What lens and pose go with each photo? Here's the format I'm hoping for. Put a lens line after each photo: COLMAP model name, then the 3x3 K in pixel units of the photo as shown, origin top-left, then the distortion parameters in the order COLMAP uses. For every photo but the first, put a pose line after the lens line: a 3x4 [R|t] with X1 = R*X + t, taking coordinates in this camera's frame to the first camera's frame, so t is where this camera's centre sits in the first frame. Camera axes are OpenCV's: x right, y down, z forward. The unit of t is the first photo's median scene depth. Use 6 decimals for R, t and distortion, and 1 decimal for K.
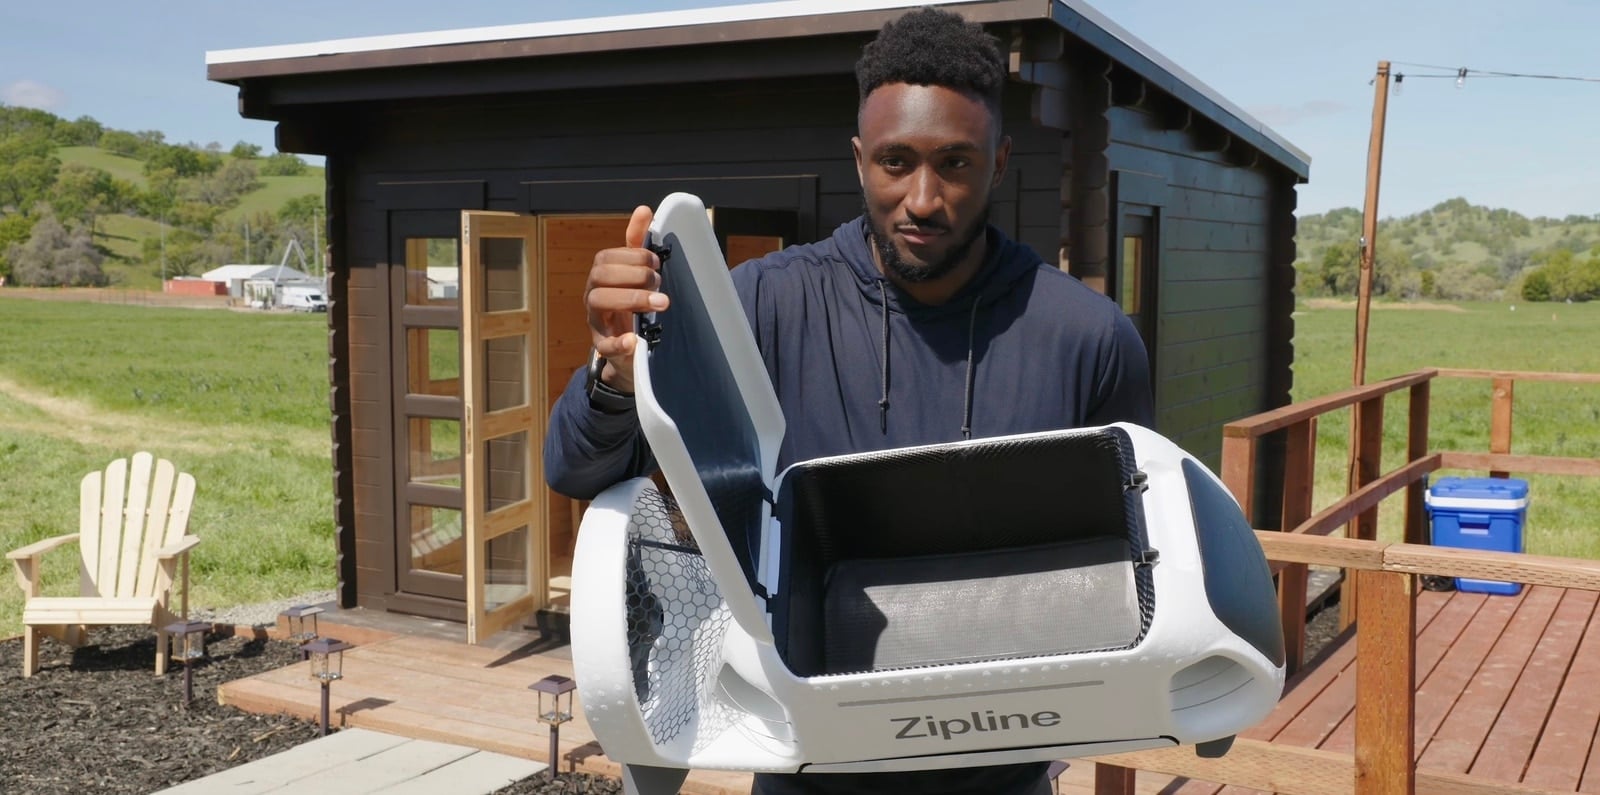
lens RADIAL K [[1580.1, 0, 800.0], [0, 1580.1, 397.5], [0, 0, 1]] dist [-0.001491, 0.271086]
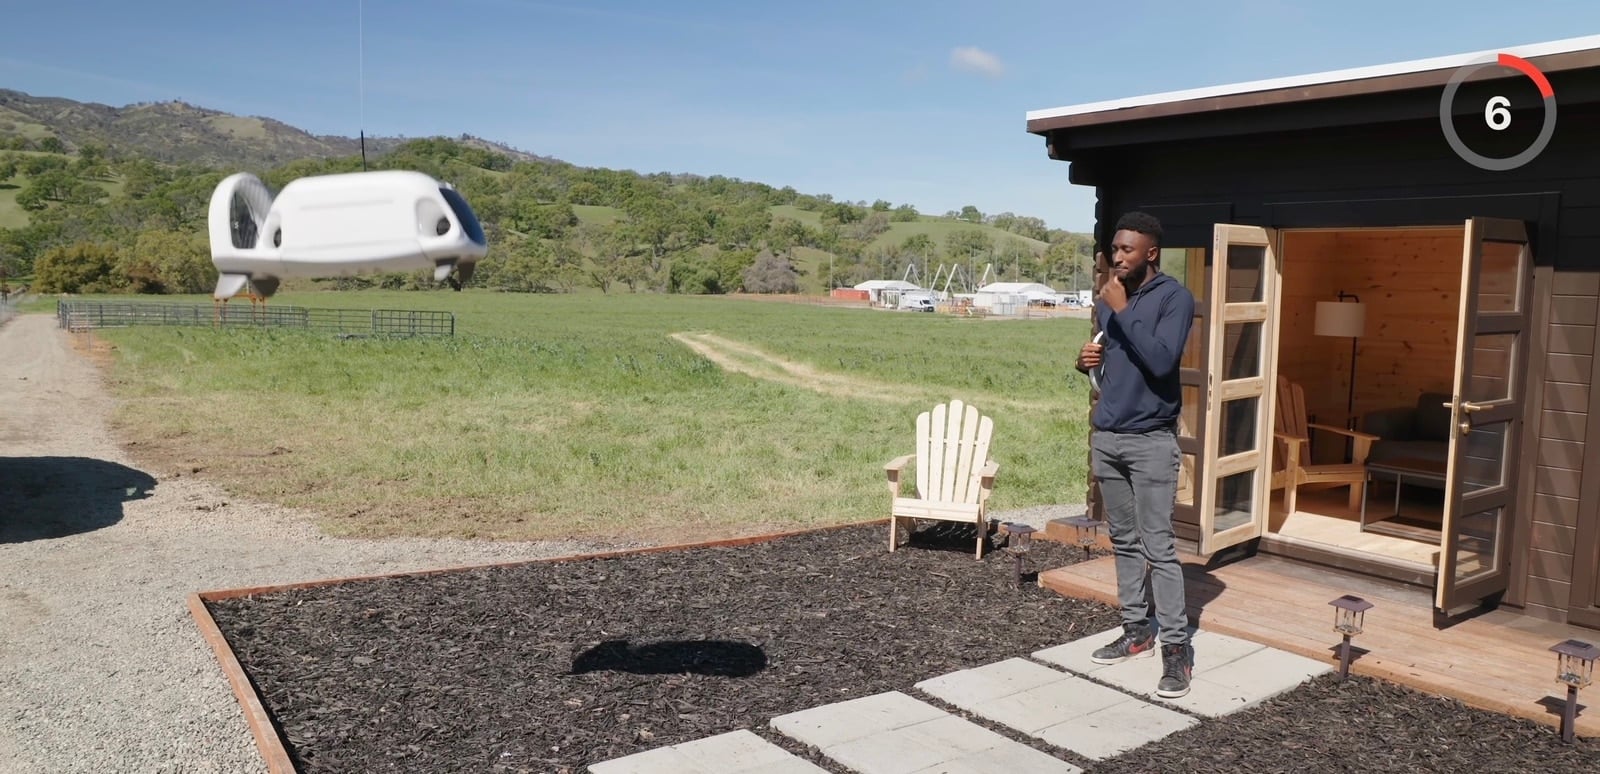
lens RADIAL K [[999.3, 0, 800.0], [0, 999.3, 387.0], [0, 0, 1]] dist [-0.004666, 0.000175]
pose [[0.958241, 0.039926, -0.283160, -0.149810], [-0.036996, 0.999192, 0.015691, 0.007230], [0.283558, -0.004560, 0.958944, 0.056121]]
